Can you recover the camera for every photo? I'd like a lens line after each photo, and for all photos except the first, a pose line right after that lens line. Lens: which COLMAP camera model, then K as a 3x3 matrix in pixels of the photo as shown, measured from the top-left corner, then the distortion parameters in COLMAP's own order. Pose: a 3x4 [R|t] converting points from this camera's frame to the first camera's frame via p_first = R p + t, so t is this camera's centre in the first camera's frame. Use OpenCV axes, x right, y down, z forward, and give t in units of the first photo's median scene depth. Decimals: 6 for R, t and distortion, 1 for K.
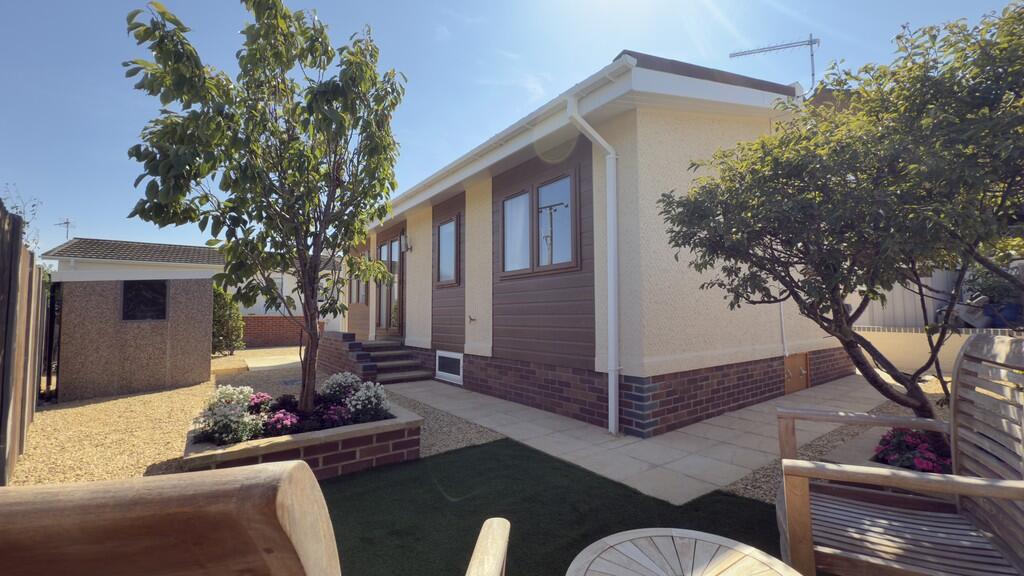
lens RADIAL K [[407.5, 0, 512.0], [0, 407.5, 288.0], [0, 0, 1]] dist [-0.001275, -0.000299]
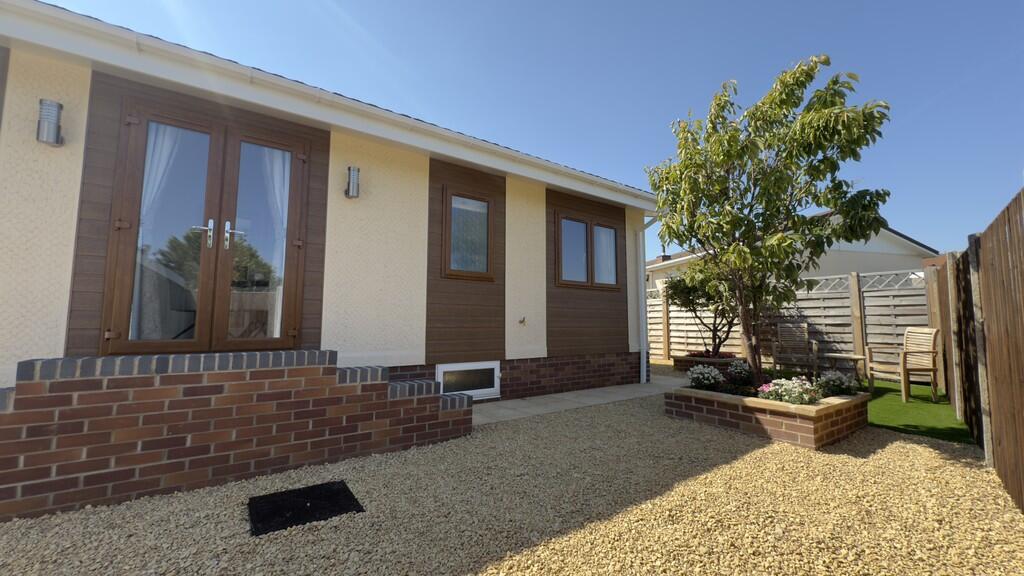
lens RADIAL K [[407.5, 0, 512.0], [0, 407.5, 288.0], [0, 0, 1]] dist [-0.001275, -0.000299]
pose [[0.006584, 0.093982, 0.995552, -1.402493], [-0.072044, 0.993031, -0.093268, 0.120865], [-0.997380, -0.071109, 0.013309, 1.366911]]
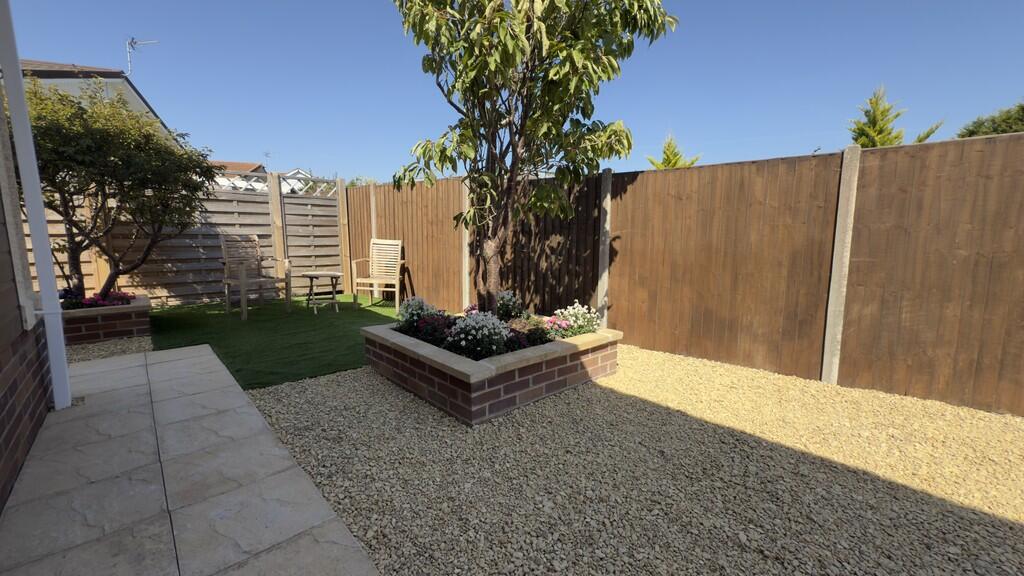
lens RADIAL K [[407.5, 0, 512.0], [0, 407.5, 288.0], [0, 0, 1]] dist [-0.001275, -0.000299]
pose [[-0.992402, 0.017920, -0.121725, -0.340887], [0.009907, 0.997763, 0.066117, 0.107818], [0.122637, 0.064408, -0.990359, 1.483176]]
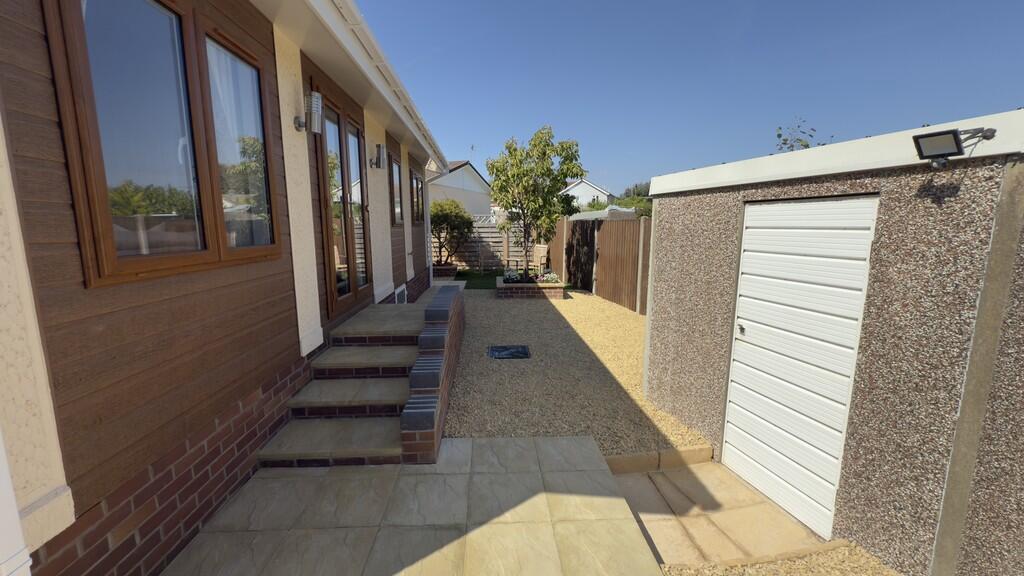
lens RADIAL K [[407.5, 0, 512.0], [0, 407.5, 288.0], [0, 0, 1]] dist [-0.001275, -0.000299]
pose [[-0.840685, -0.071818, 0.536741, -1.481979], [-0.026236, 0.995404, 0.092096, 0.075976], [-0.540889, 0.063341, -0.838706, 2.618903]]
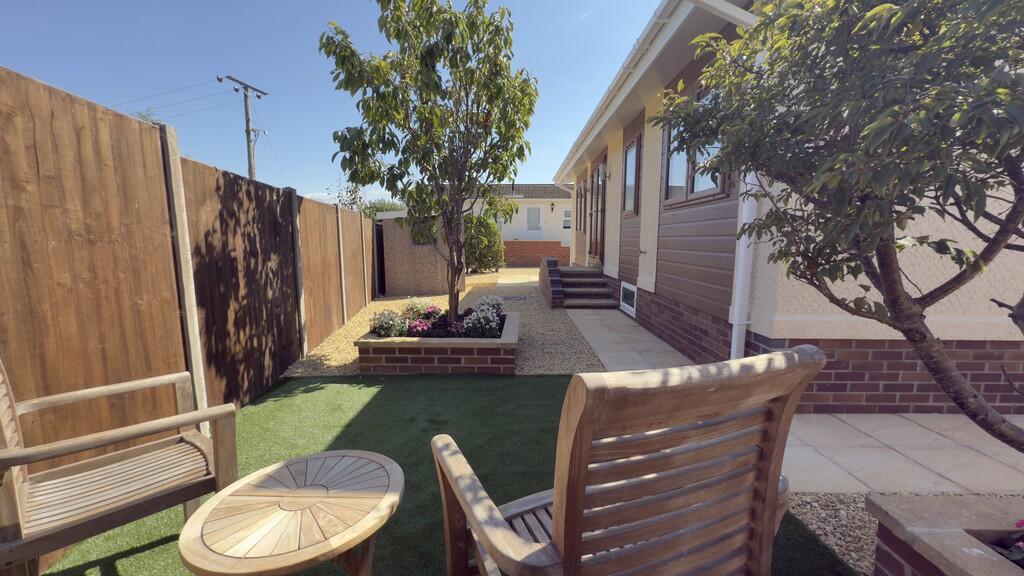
lens RADIAL K [[407.5, 0, 512.0], [0, 407.5, 288.0], [0, 0, 1]] dist [-0.001275, -0.000299]
pose [[0.793780, 0.082416, -0.602595, 0.318845], [0.030866, 0.984041, 0.175244, -0.020858], [0.607421, -0.157704, 0.778568, 0.093103]]
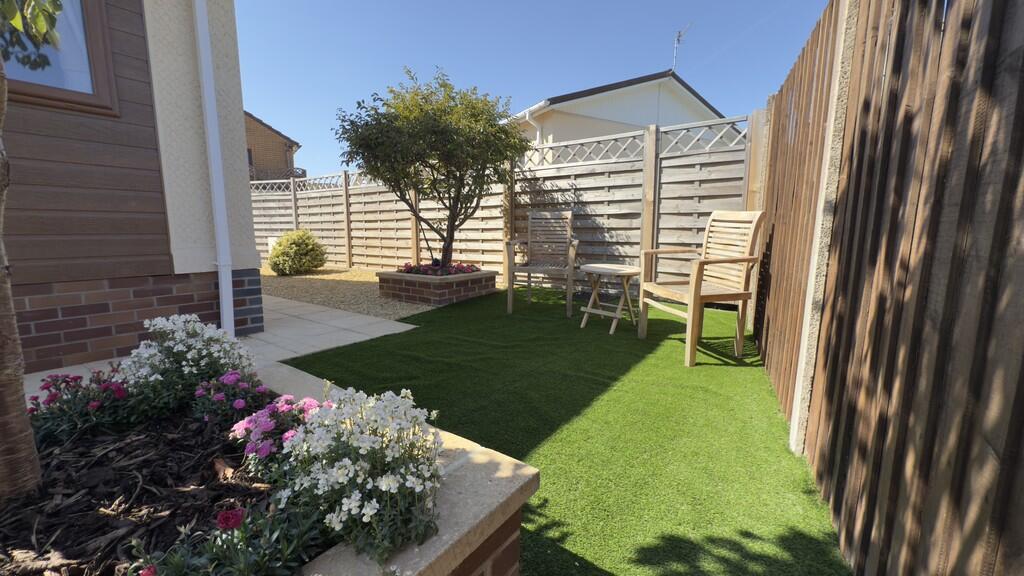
lens RADIAL K [[407.5, 0, 512.0], [0, 407.5, 288.0], [0, 0, 1]] dist [-0.001275, -0.000299]
pose [[-0.301161, -0.123999, 0.945477, -0.604093], [-0.061673, 0.991966, 0.110452, 0.103920], [-0.951577, -0.025047, -0.306389, 0.599641]]
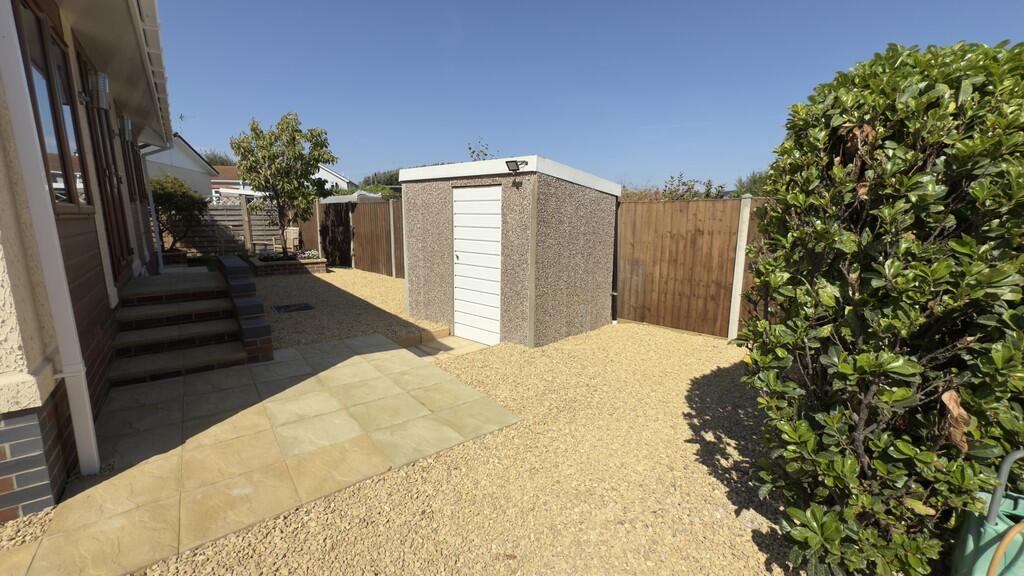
lens RADIAL K [[407.5, 0, 512.0], [0, 407.5, 288.0], [0, 0, 1]] dist [-0.001275, -0.000299]
pose [[-0.999435, 0.008072, -0.032617, -1.564226], [0.004426, 0.993884, 0.110339, 0.148658], [0.033308, 0.110133, -0.993359, 3.063748]]
